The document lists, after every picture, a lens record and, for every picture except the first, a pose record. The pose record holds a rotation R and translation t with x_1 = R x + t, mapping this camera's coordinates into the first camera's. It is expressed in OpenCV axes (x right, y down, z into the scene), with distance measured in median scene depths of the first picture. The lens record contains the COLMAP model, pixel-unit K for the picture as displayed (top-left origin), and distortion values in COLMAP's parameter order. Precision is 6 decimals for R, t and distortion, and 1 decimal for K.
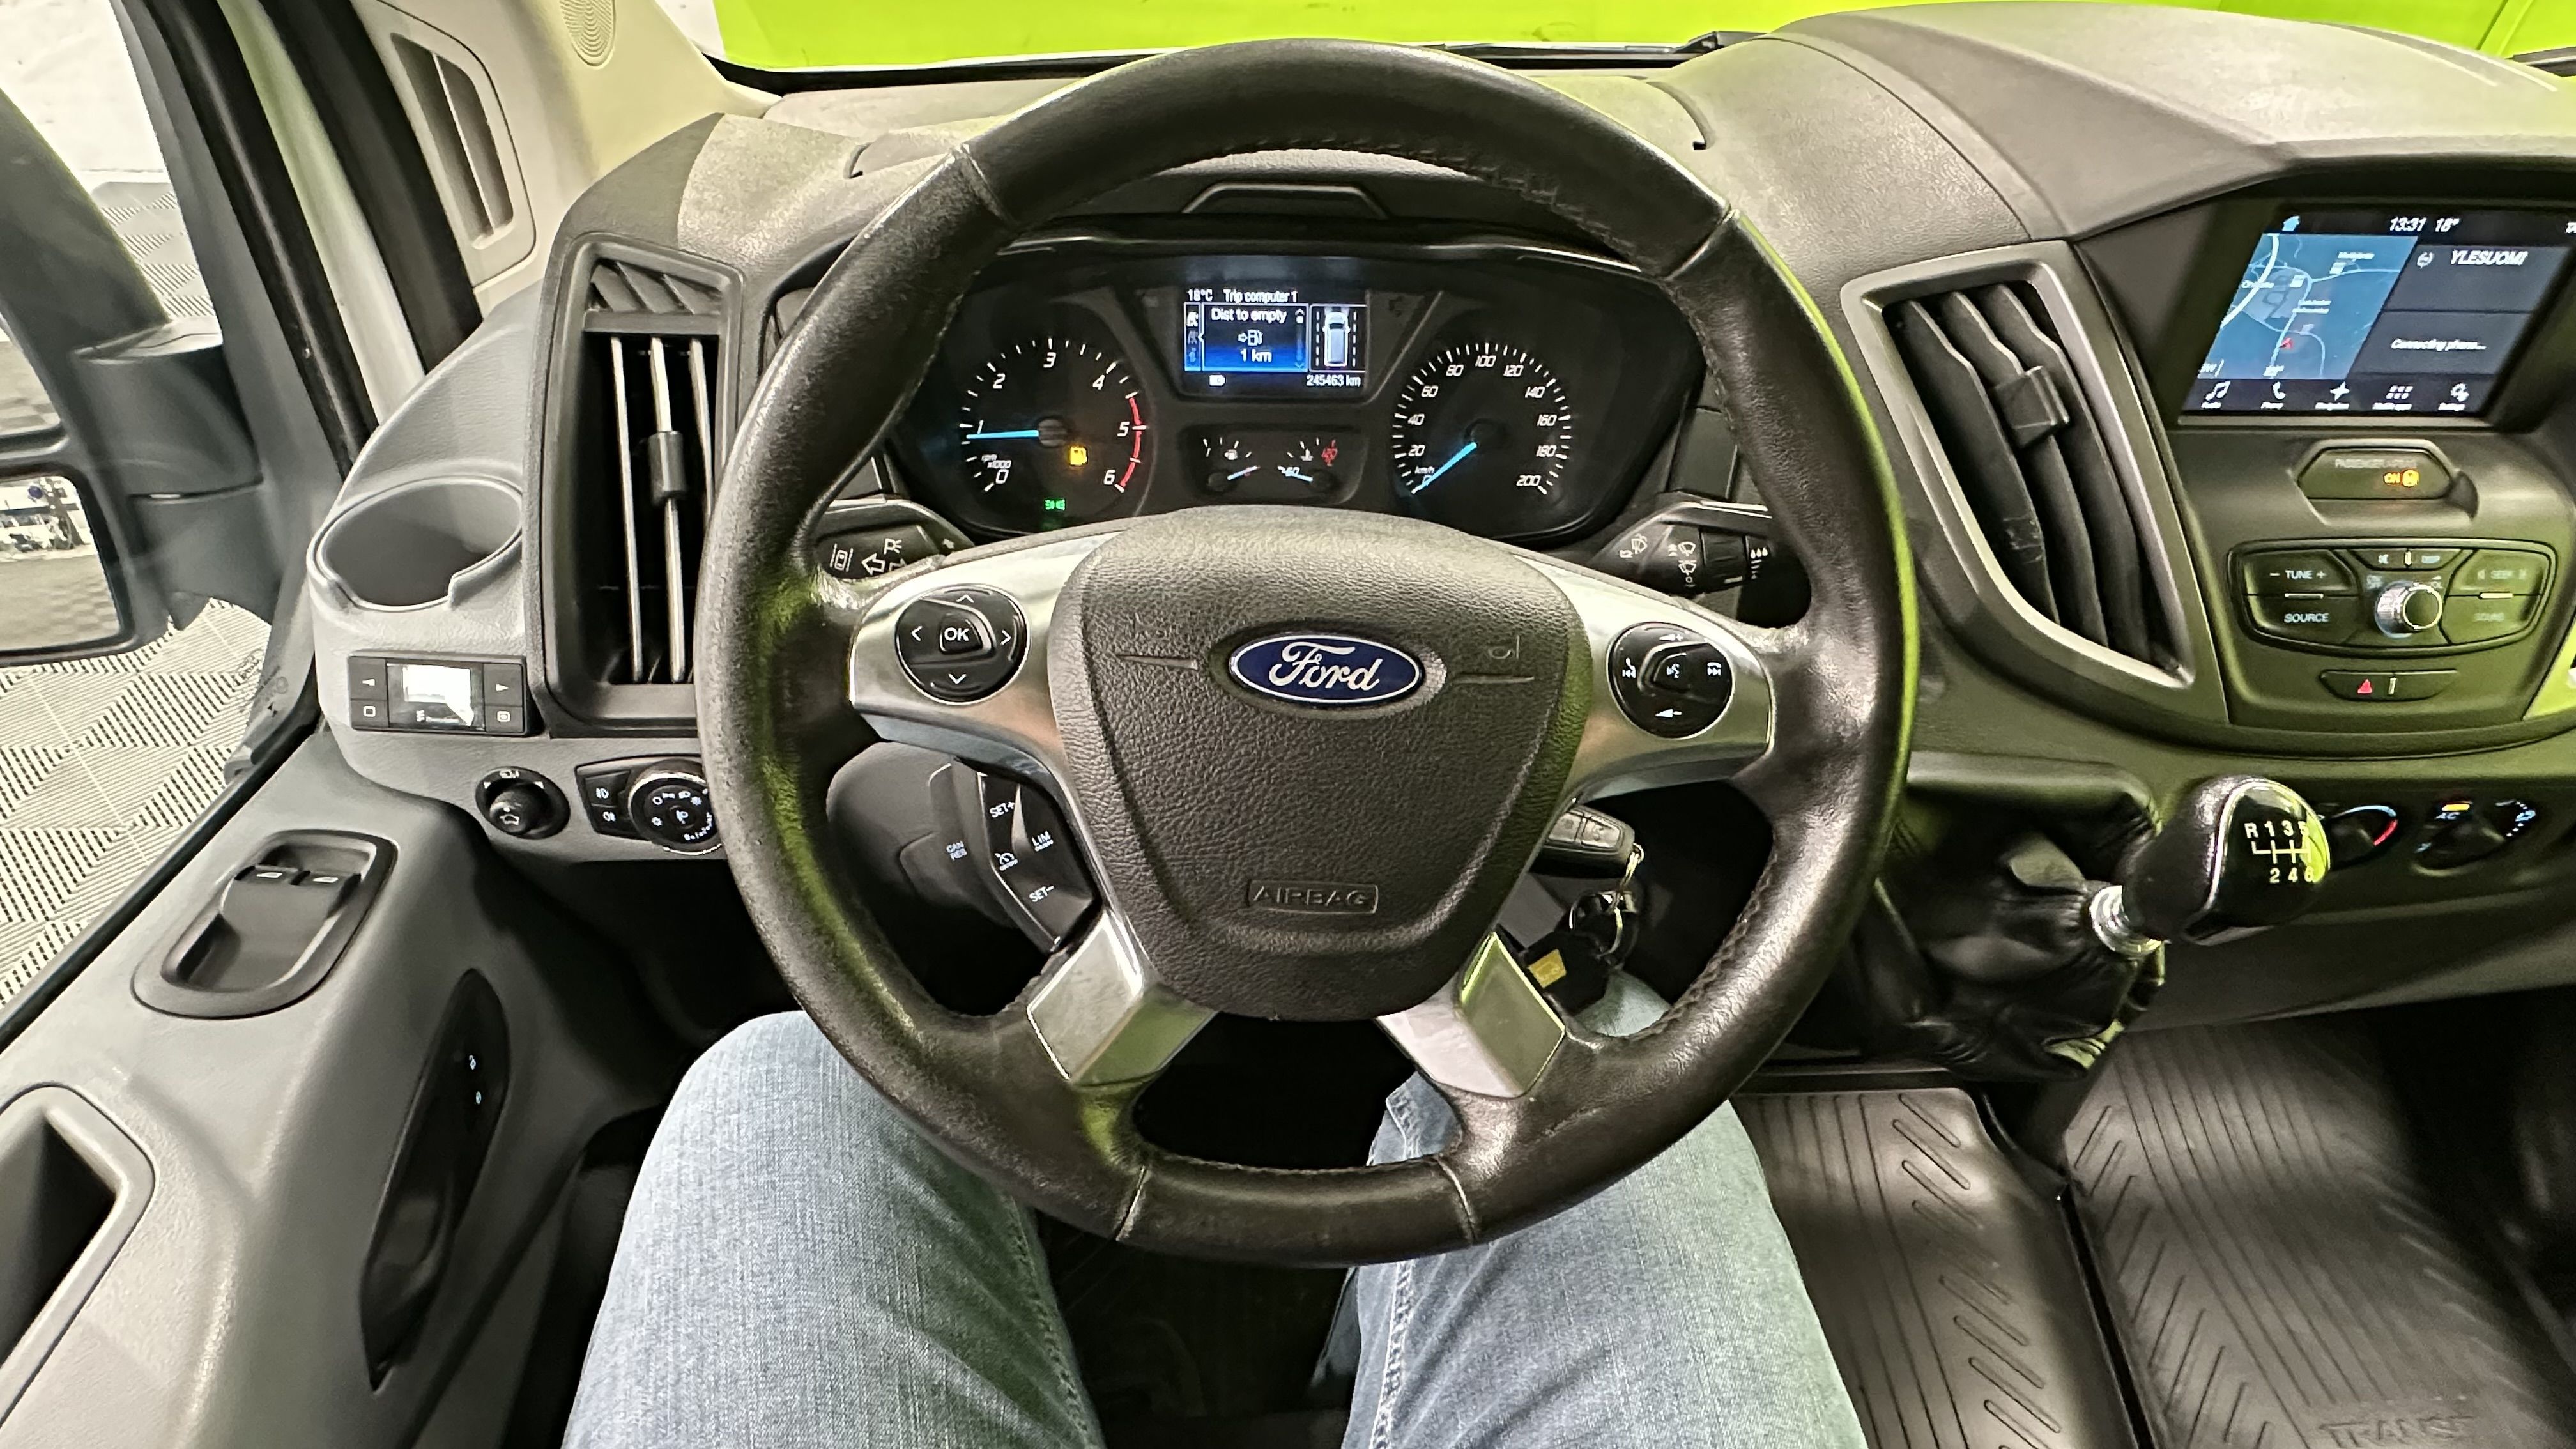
lens RADIAL K [[1258.7, 0, 1288.0], [0, 1258.7, 724.5], [0, 0, 1]] dist [-0.000215, -0.000056]
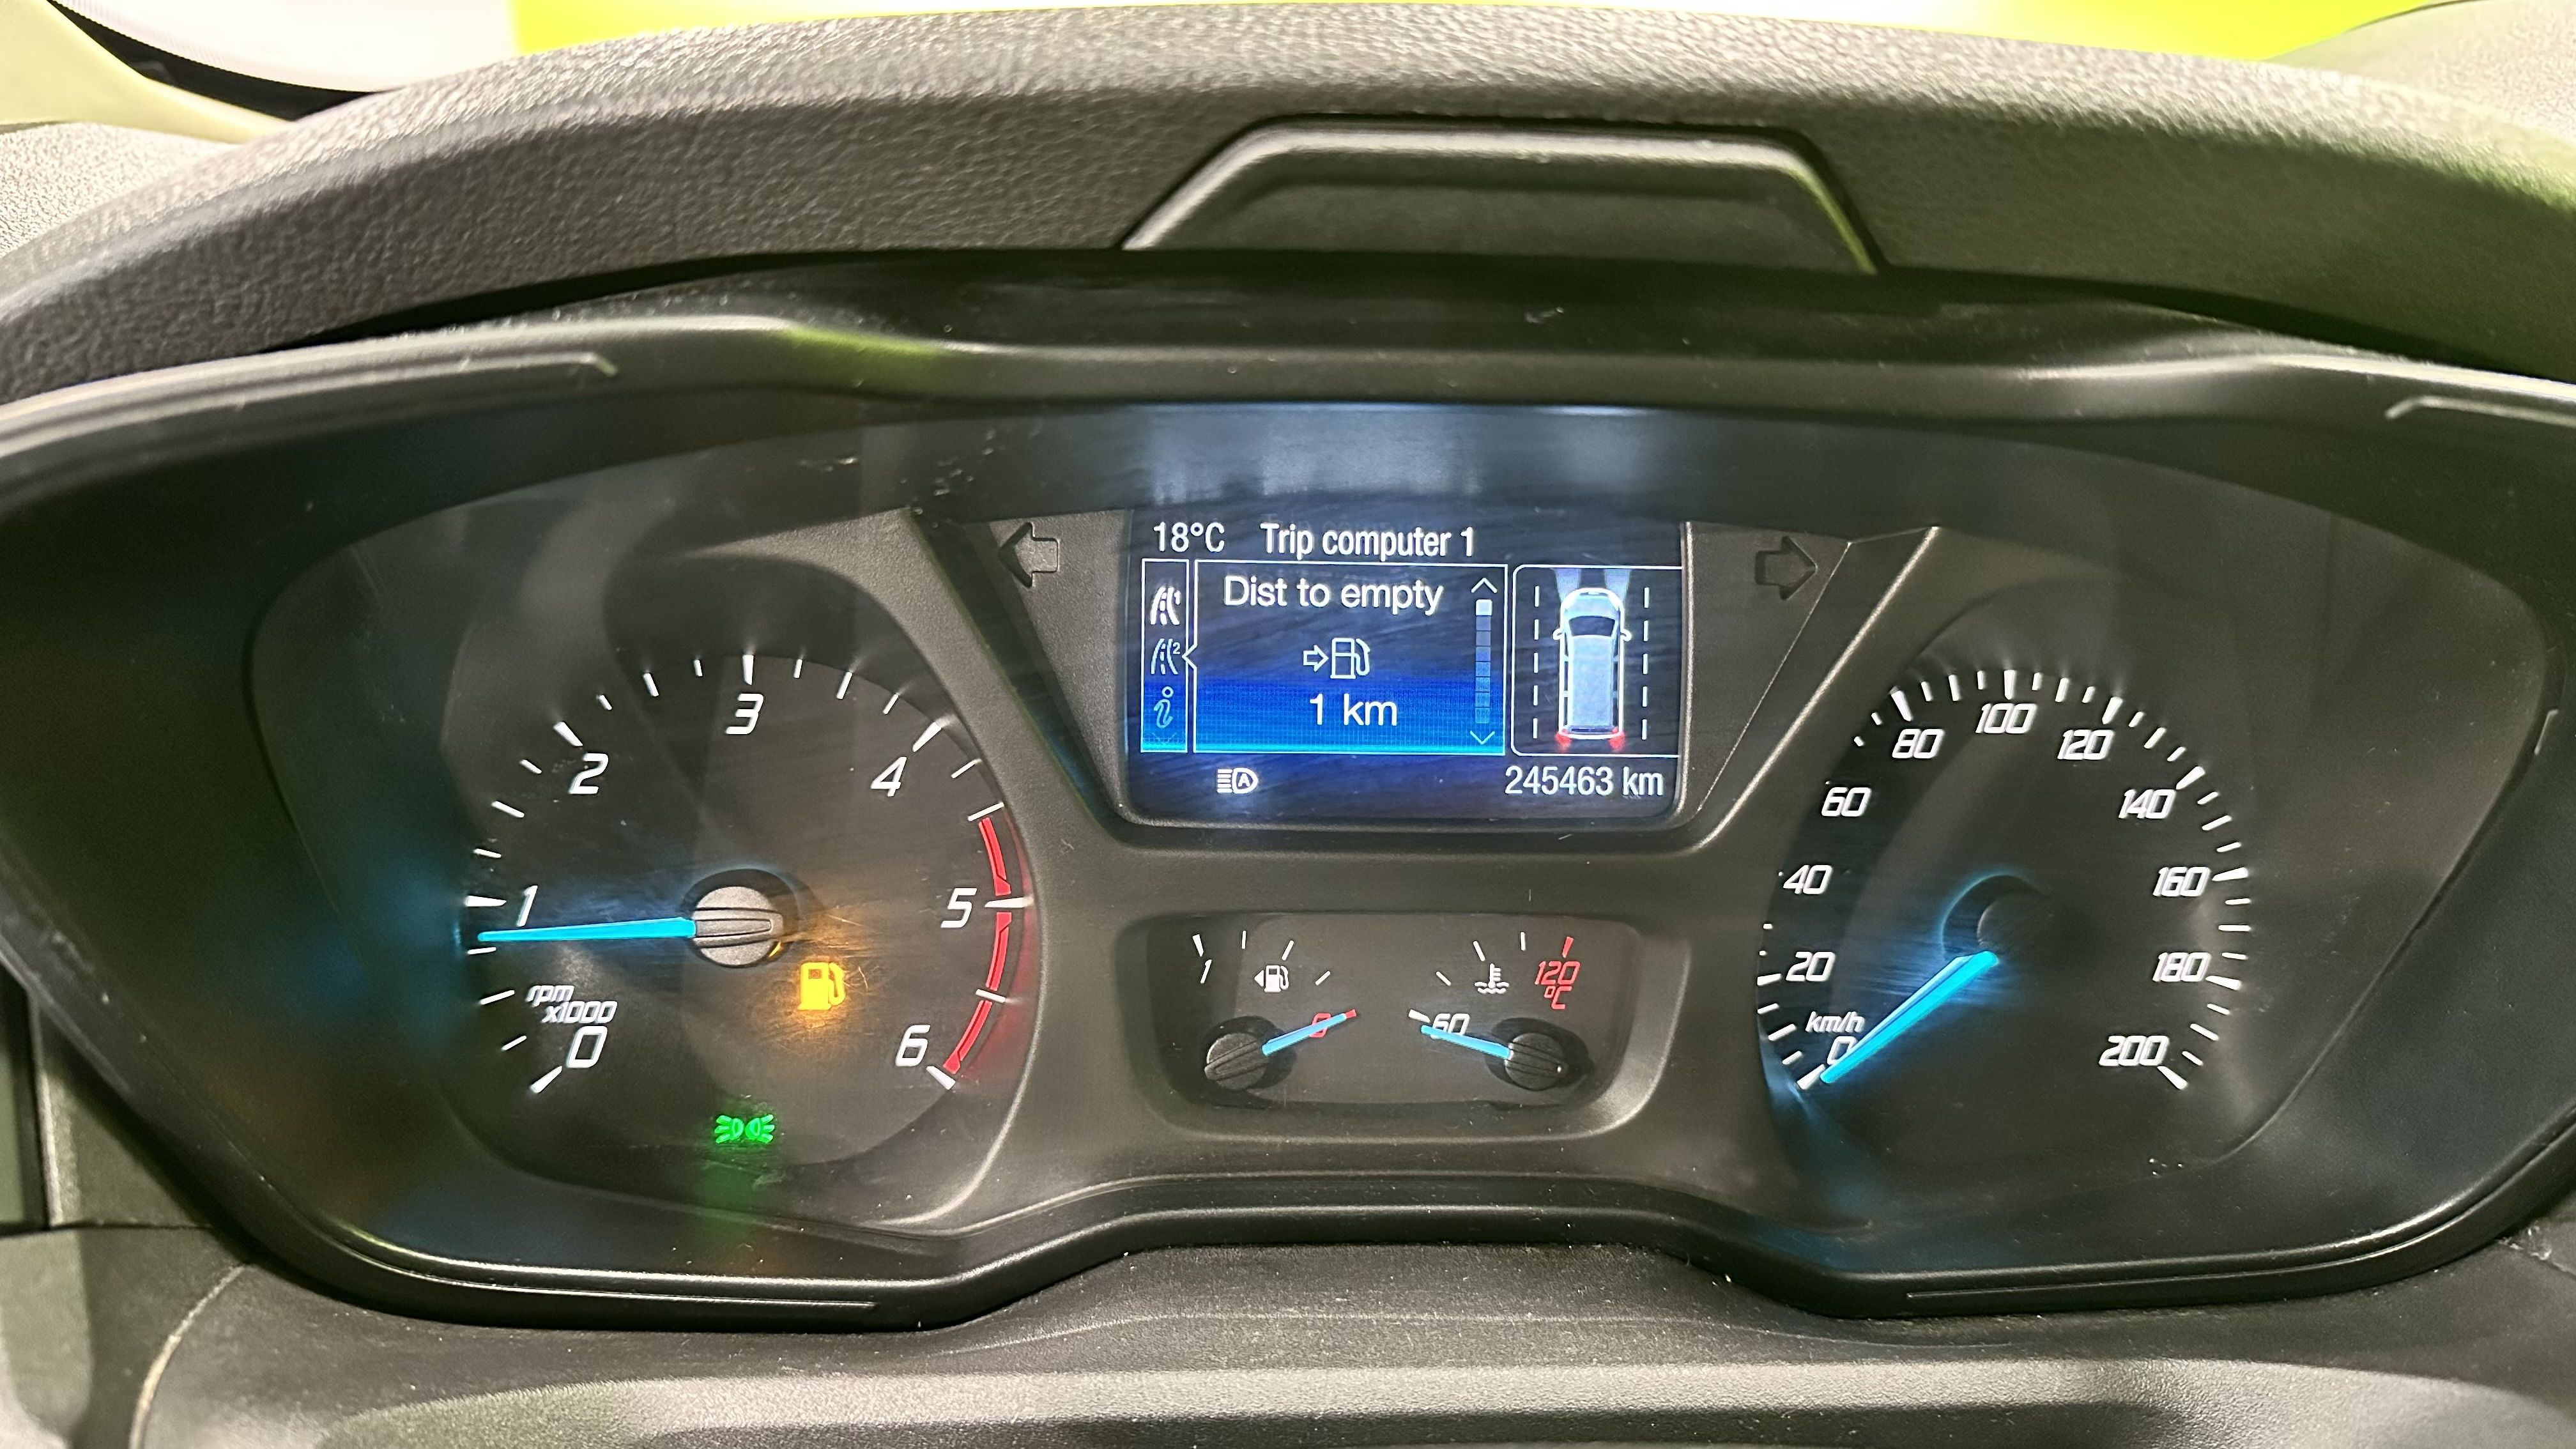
lens RADIAL K [[1718.8, 0, 1288.0], [0, 1718.8, 724.5], [0, 0, 1]] dist [0.049130, -0.000338]
pose [[0.999855, 0.006460, -0.015784, -0.035385], [-0.009625, 0.977756, -0.209522, -0.192680], [0.014079, 0.209644, 0.977676, 0.551517]]
